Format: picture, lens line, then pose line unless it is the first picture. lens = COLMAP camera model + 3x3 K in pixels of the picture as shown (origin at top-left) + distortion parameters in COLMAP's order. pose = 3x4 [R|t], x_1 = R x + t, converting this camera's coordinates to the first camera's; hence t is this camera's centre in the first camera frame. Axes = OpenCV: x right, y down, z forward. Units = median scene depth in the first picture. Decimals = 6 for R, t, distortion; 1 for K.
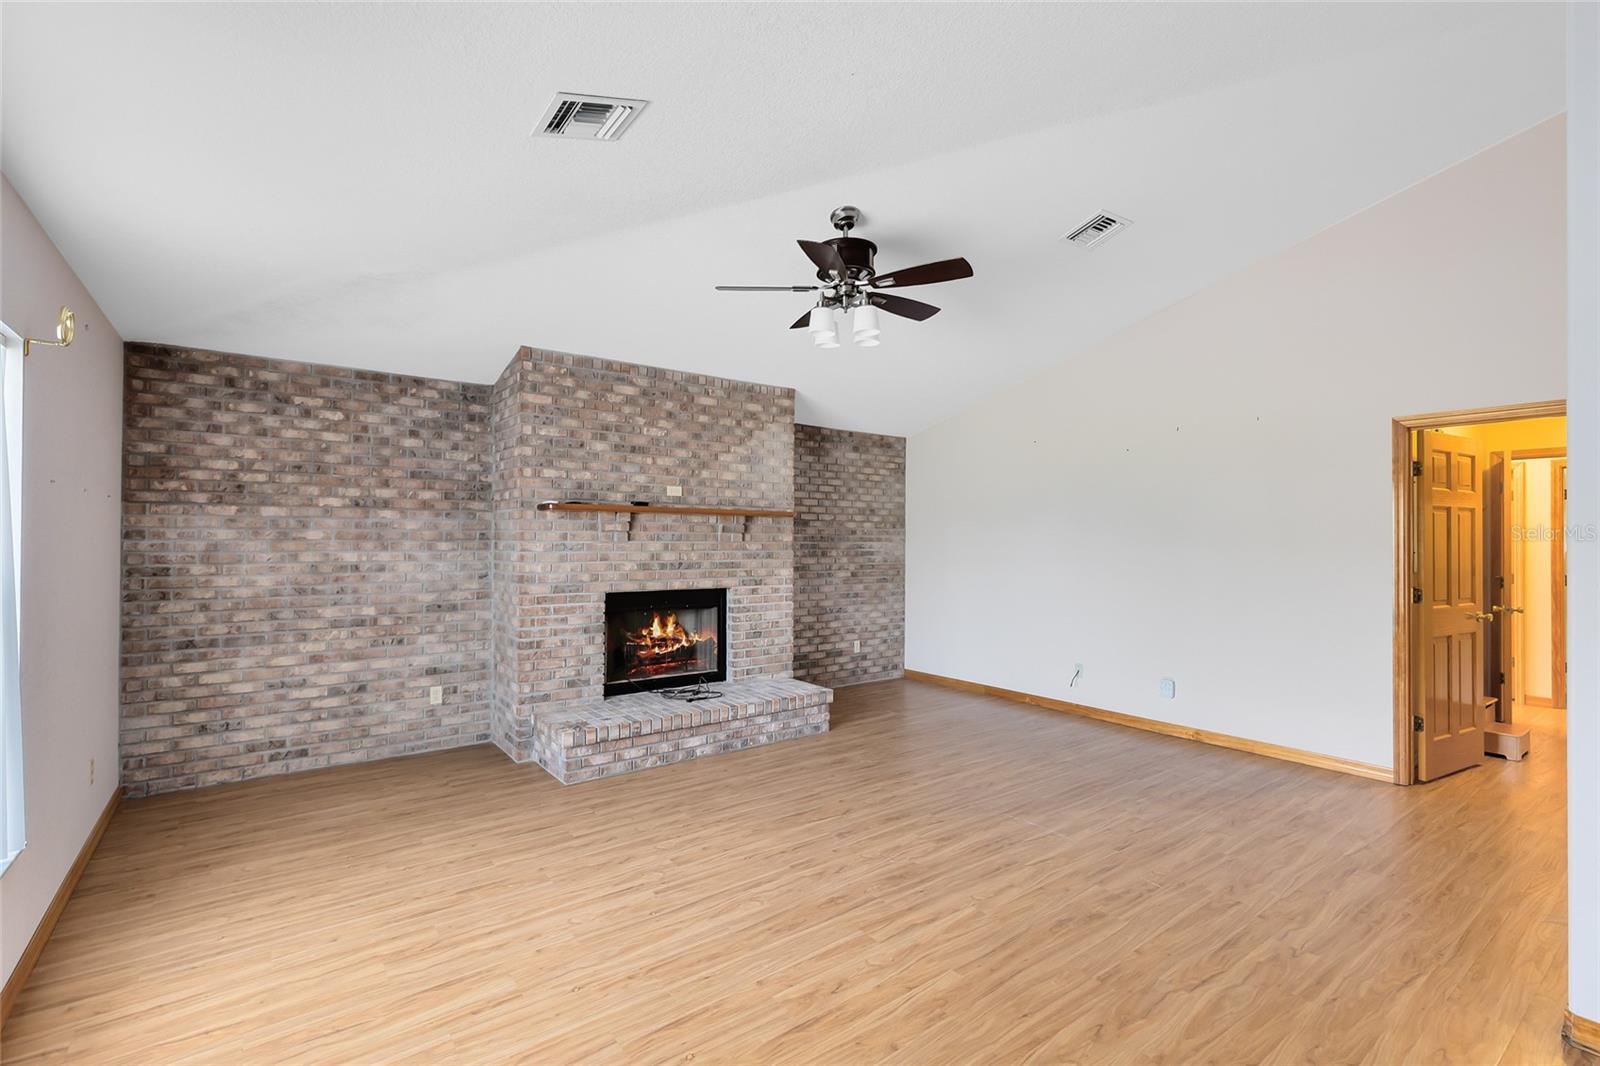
lens RADIAL K [[725.3, 0, 807.9], [0, 725.3, 534.1], [0, 0, 1]] dist [0.008396, -0.002074]
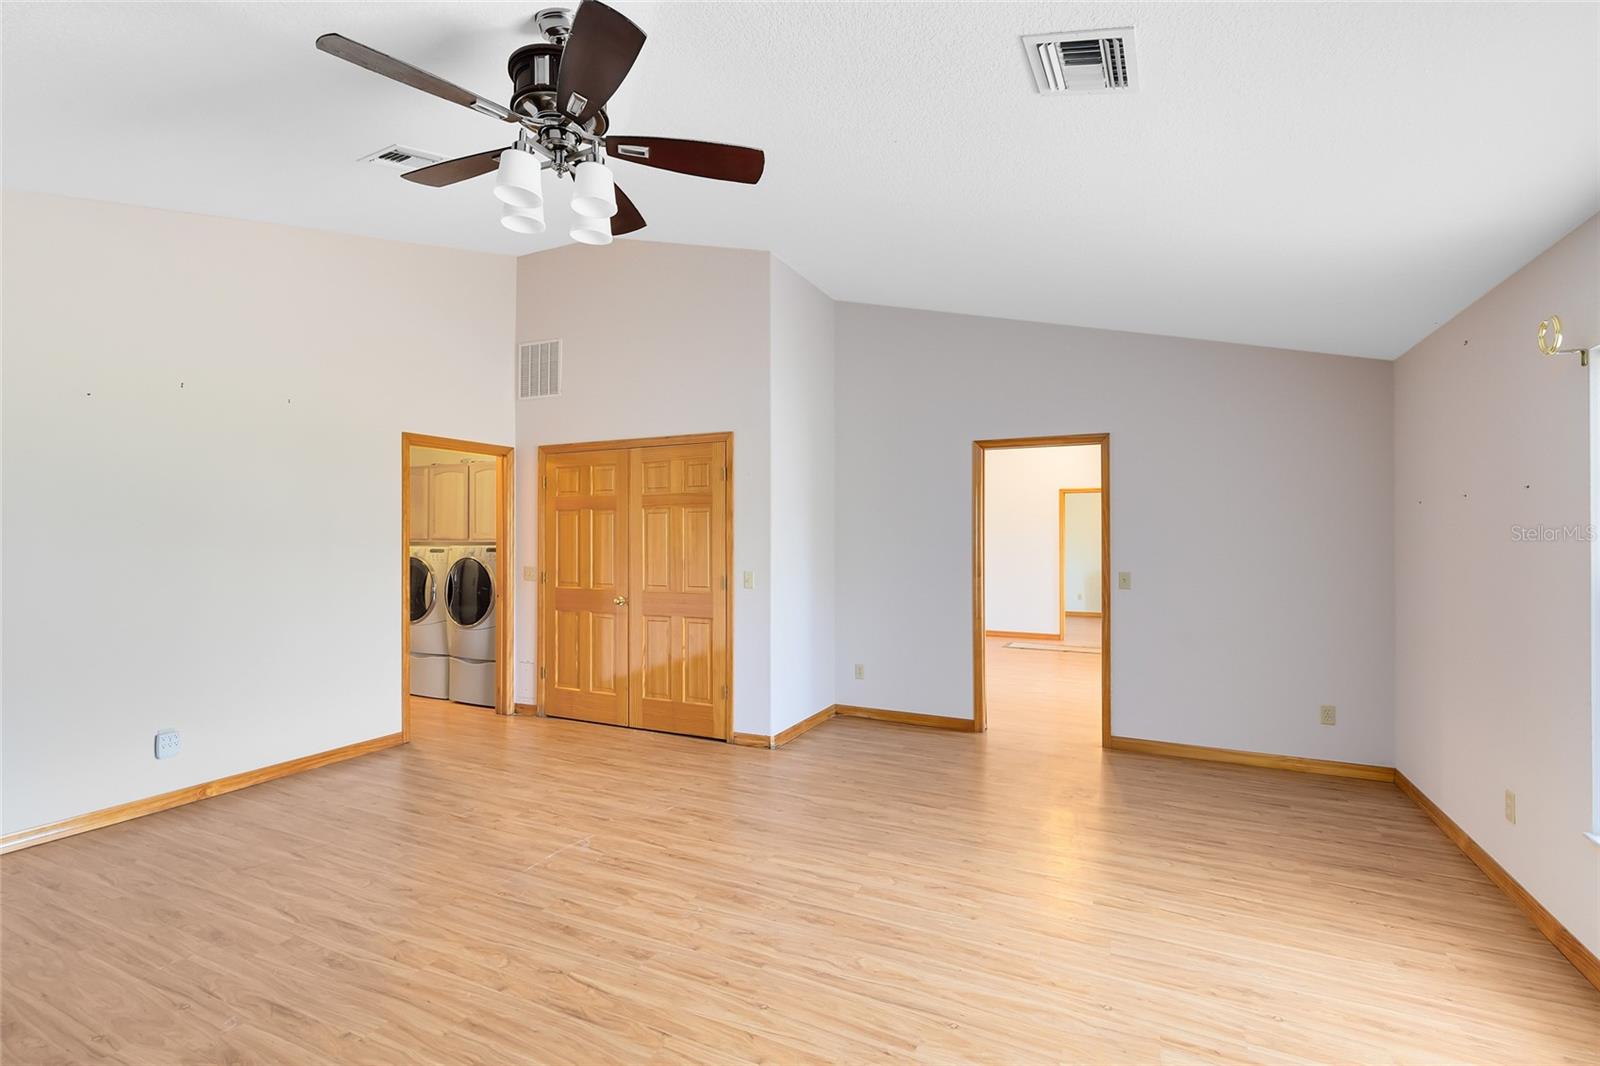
lens RADIAL K [[725.3, 0, 802.3], [0, 725.3, 534.3], [0, 0, 1]] dist [0.008396, -0.002074]
pose [[-0.448259, -0.002315, 0.893901, -0.510215], [-0.008232, 0.999965, -0.001538, 0.003081], [-0.893866, -0.008048, -0.448262, 0.920122]]
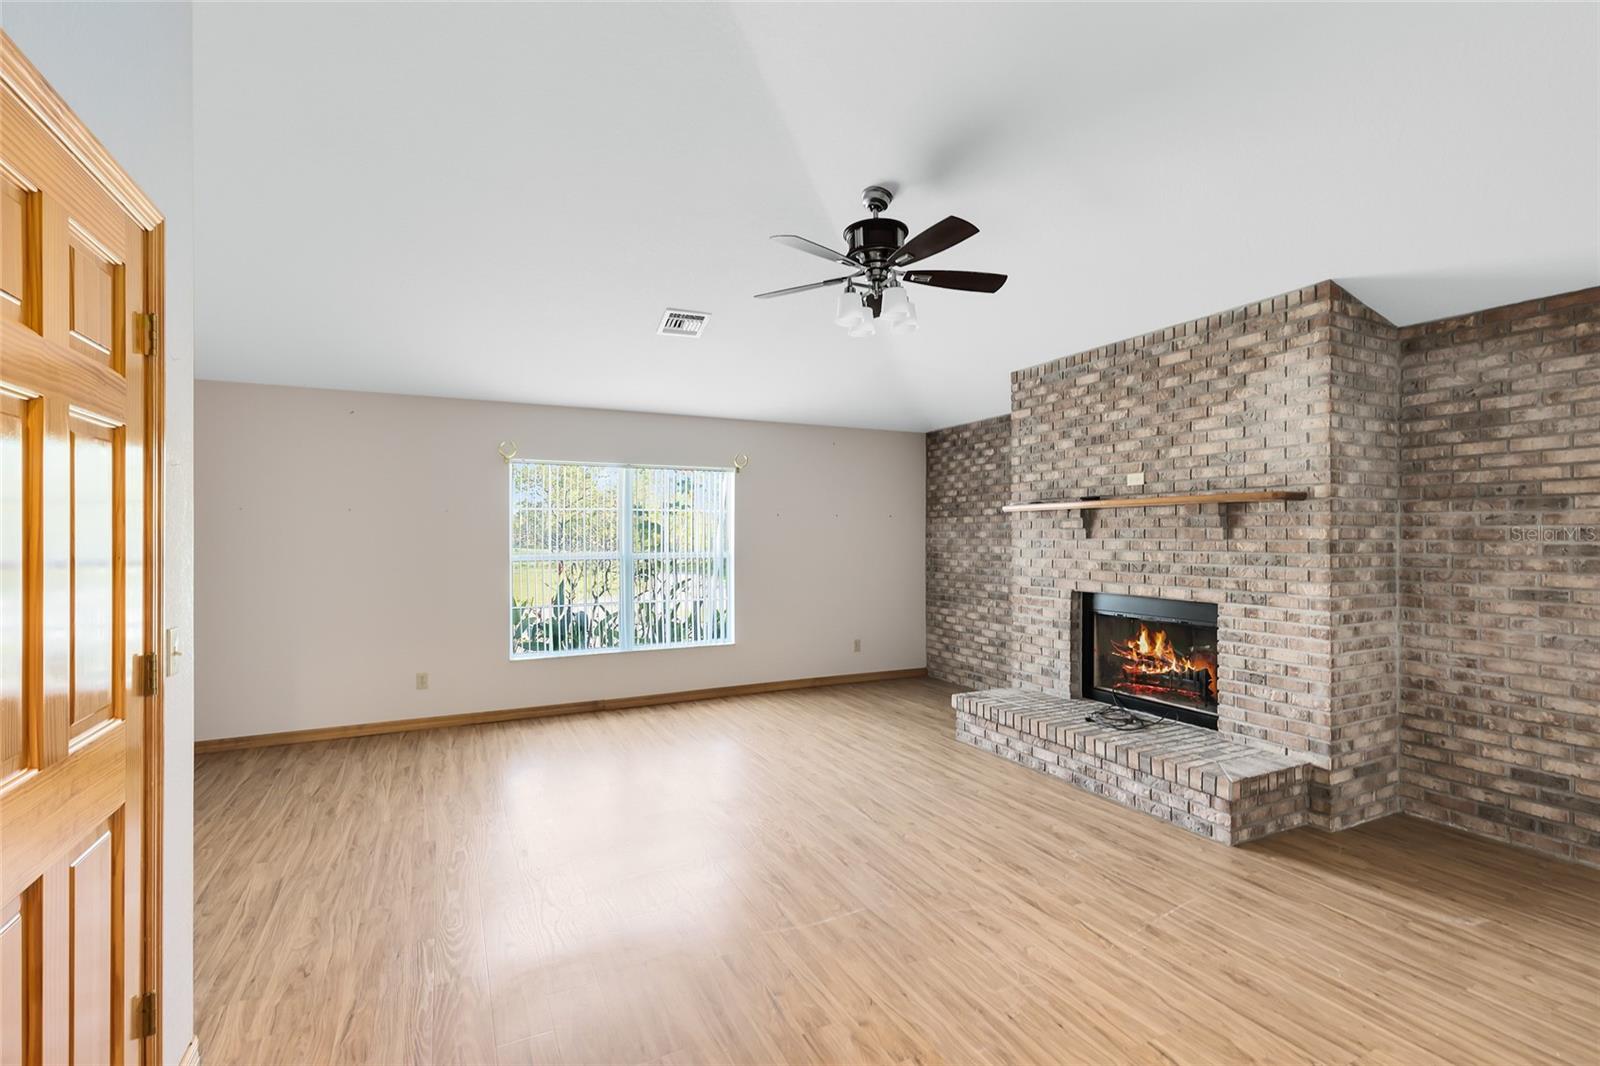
lens RADIAL K [[725.3, 0, 797.9], [0, 725.3, 535.5], [0, 0, 1]] dist [0.008396, -0.002074]
pose [[-0.193884, -0.005784, -0.981007, 0.848101], [0.006957, 0.999949, -0.007271, 0.011182], [0.981000, -0.008235, -0.193834, 0.911138]]
